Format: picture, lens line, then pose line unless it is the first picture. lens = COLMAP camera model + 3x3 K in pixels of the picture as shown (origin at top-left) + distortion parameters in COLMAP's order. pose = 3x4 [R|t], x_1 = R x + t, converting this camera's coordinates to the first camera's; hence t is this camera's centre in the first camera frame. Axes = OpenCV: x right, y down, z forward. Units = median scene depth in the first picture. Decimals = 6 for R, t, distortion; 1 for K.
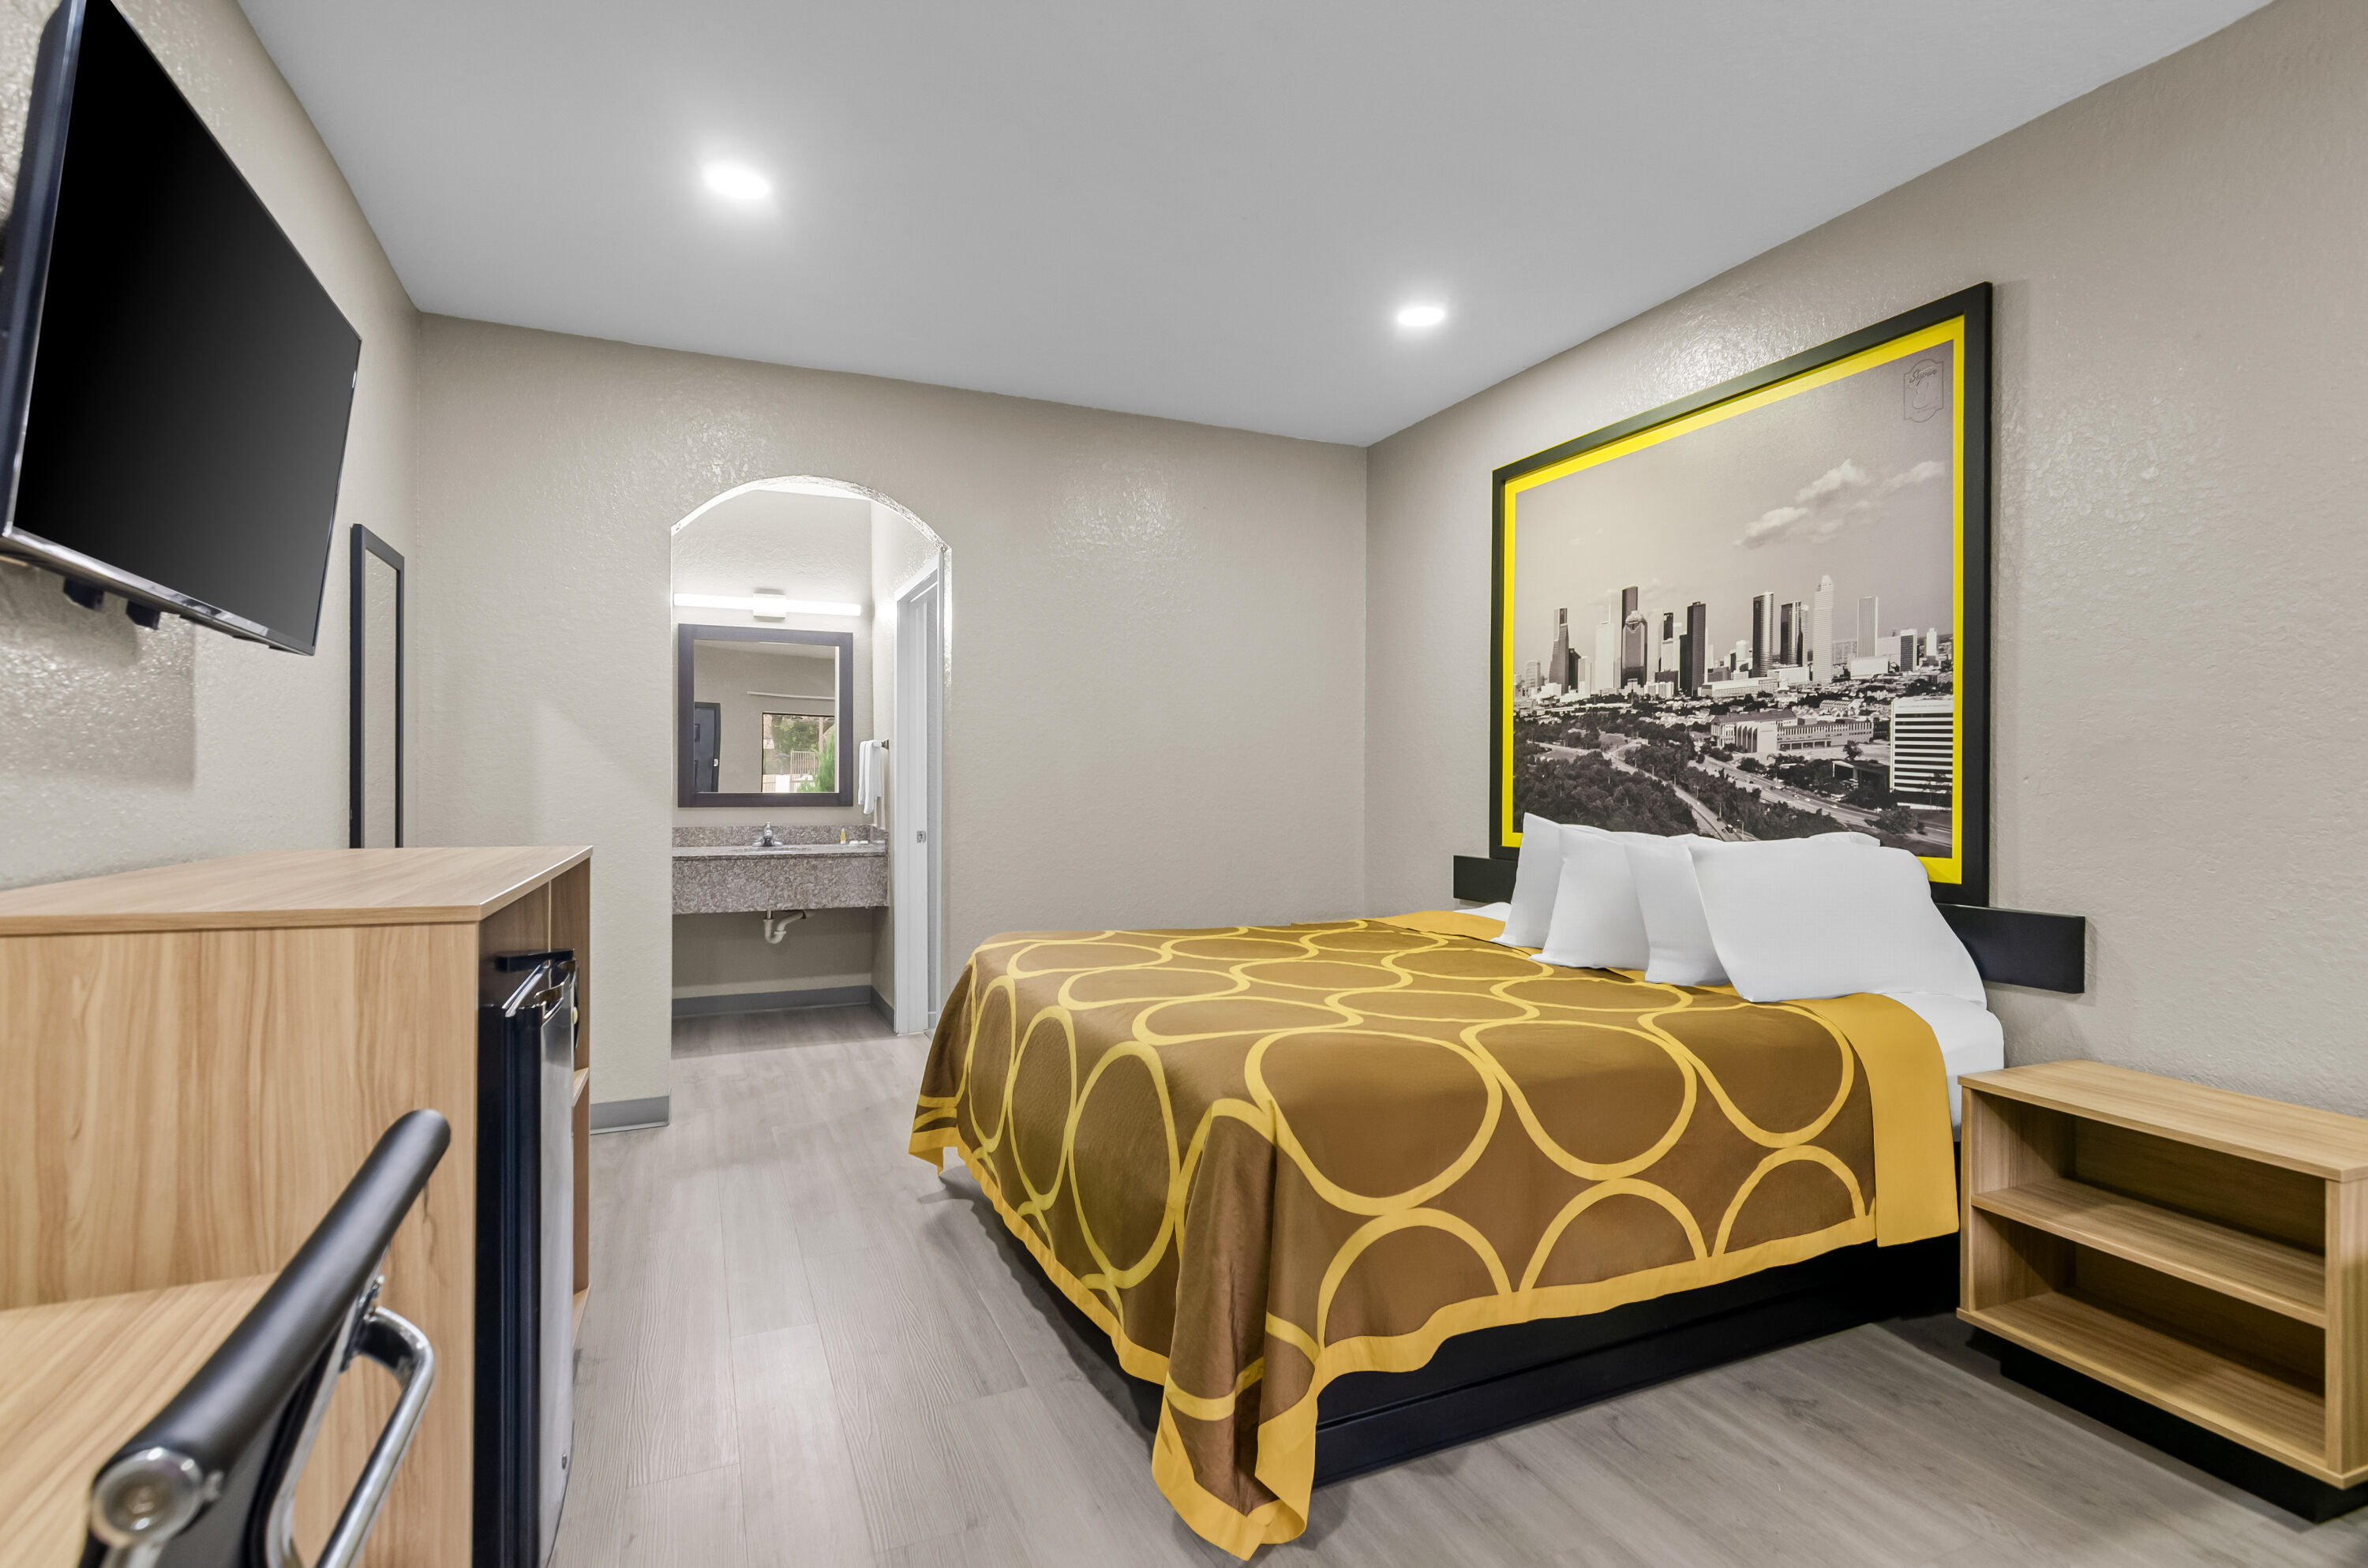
lens RADIAL K [[1132.3, 0, 1241.9], [0, 1132.3, 784.8], [0, 0, 1]] dist [0.000786, -0.000132]
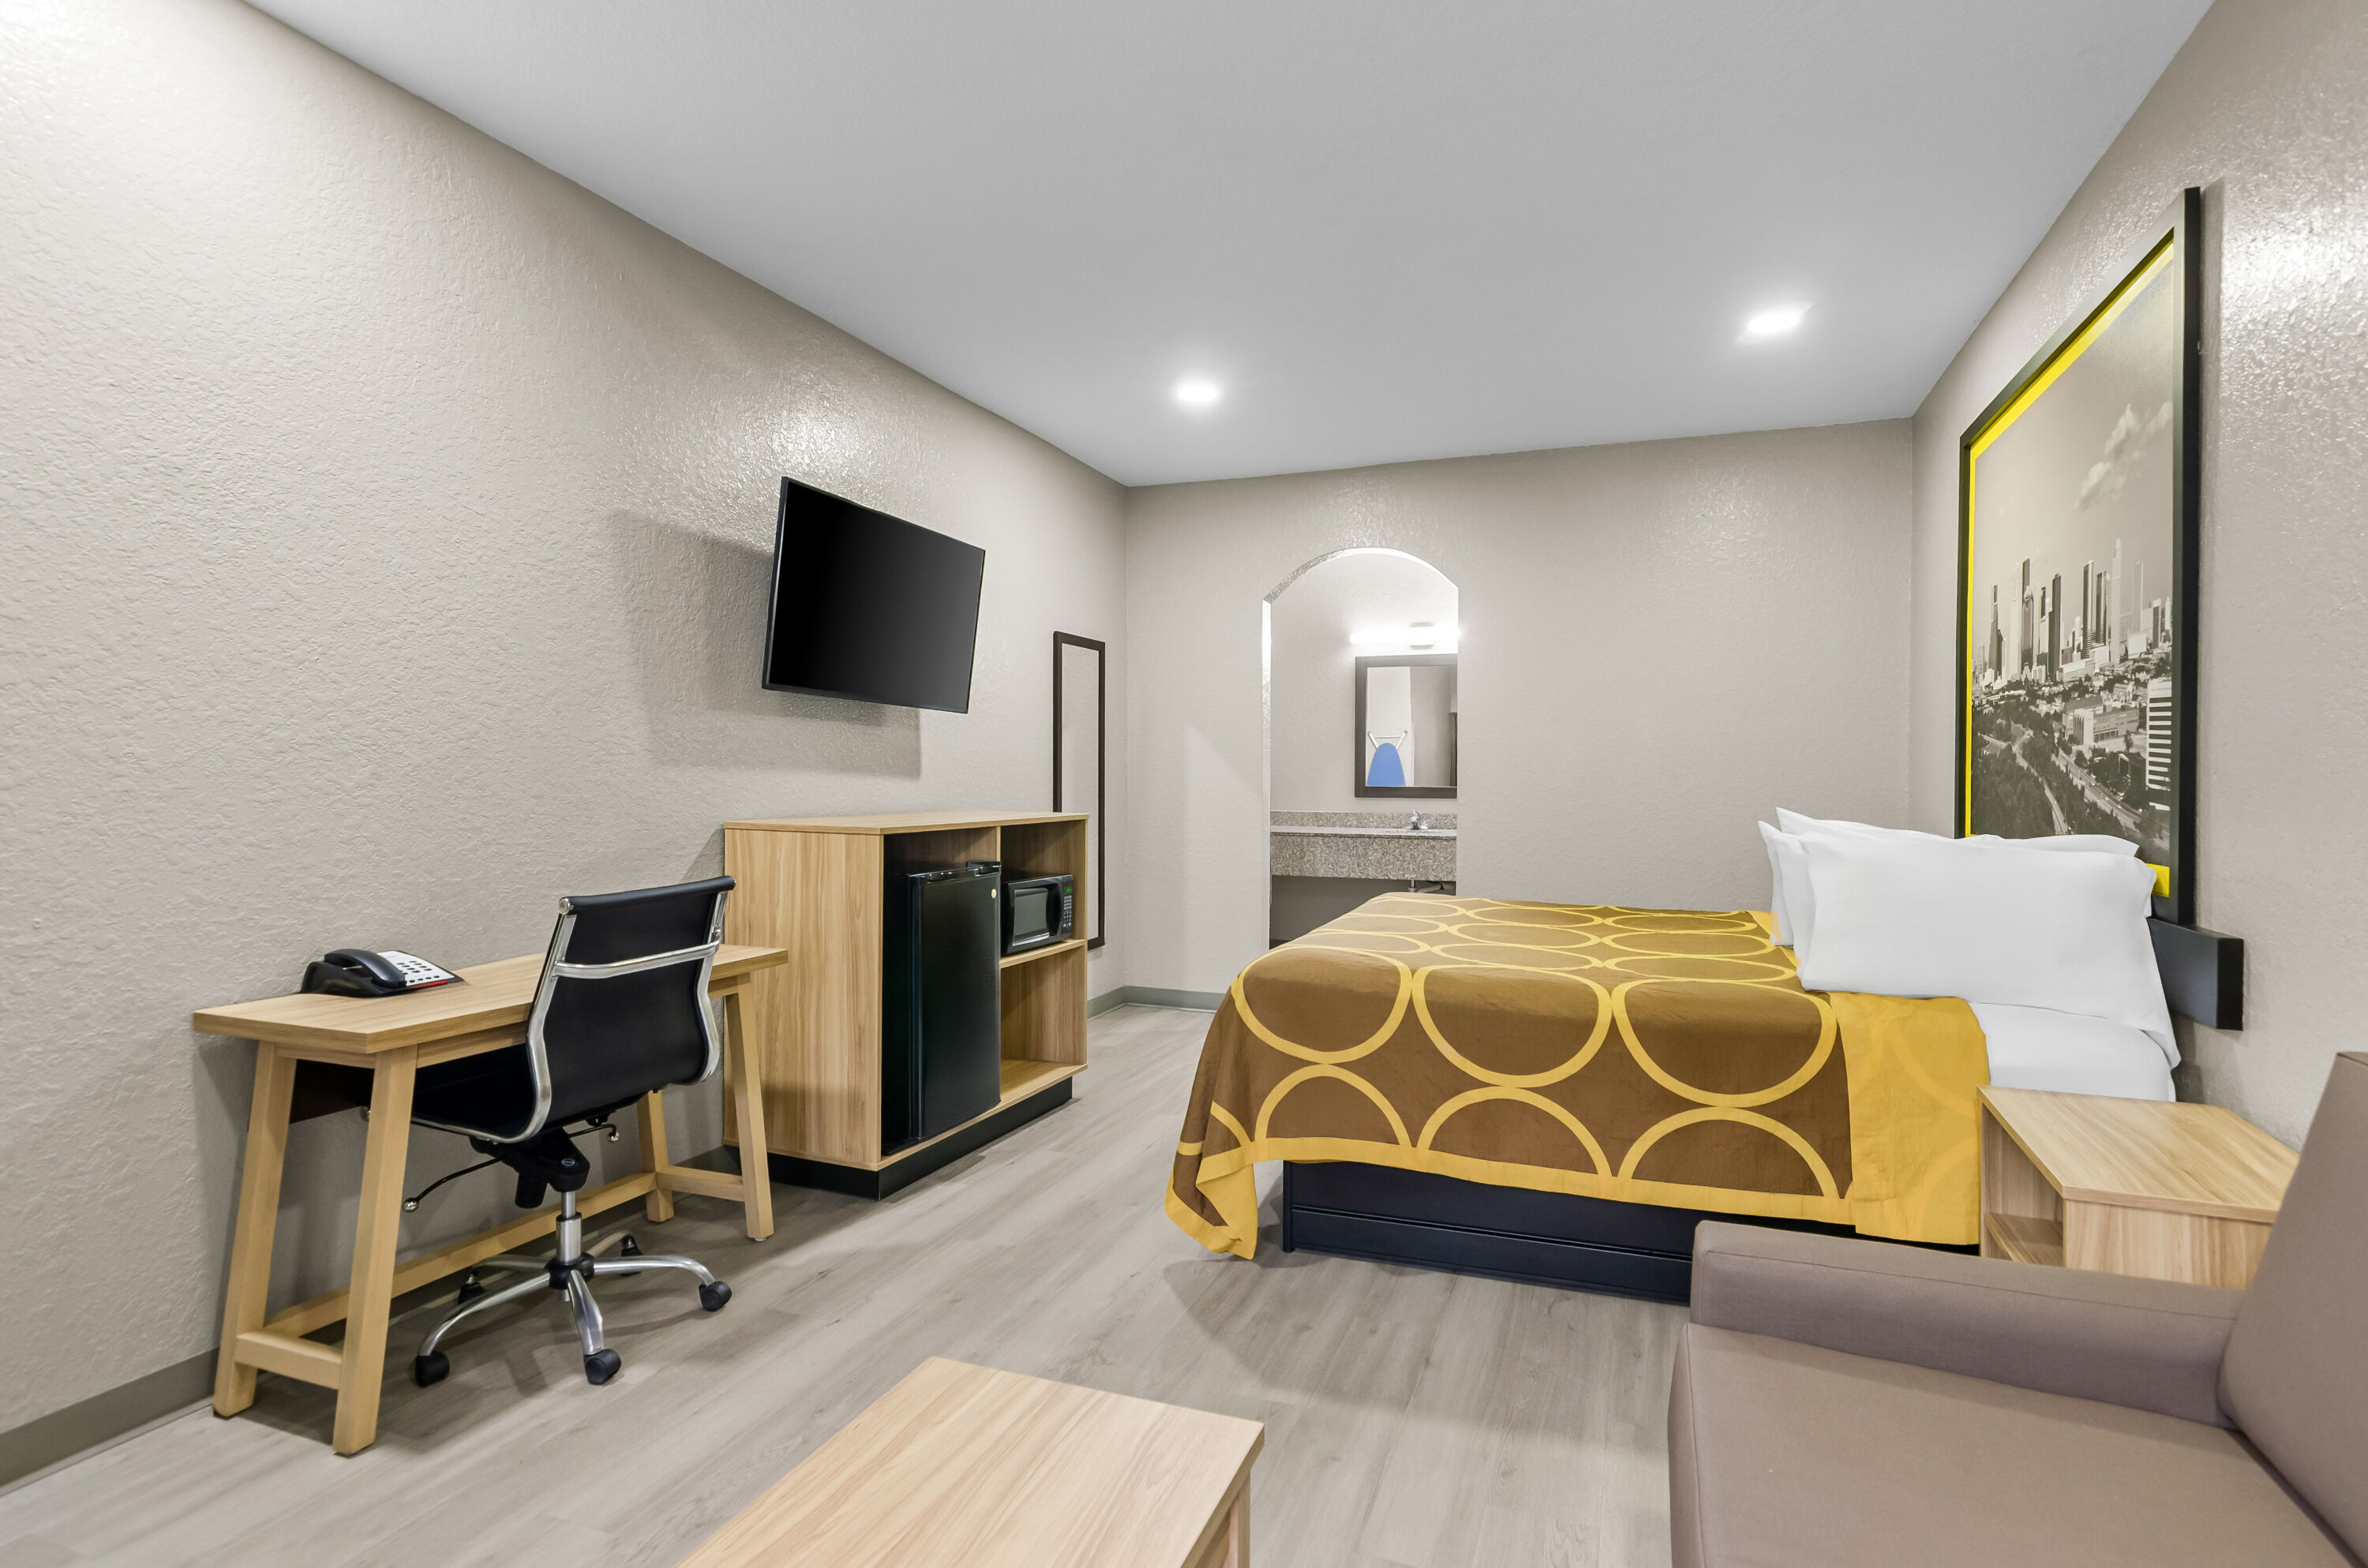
lens RADIAL K [[1132.3, 0, 1241.9], [0, 1132.3, 784.8], [0, 0, 1]] dist [0.000786, -0.000132]
pose [[0.729993, 0.005320, -0.683434, 0.566690], [-0.003554, 0.999986, 0.003987, 0.001503], [0.683445, -0.000482, 0.730001, -0.081546]]
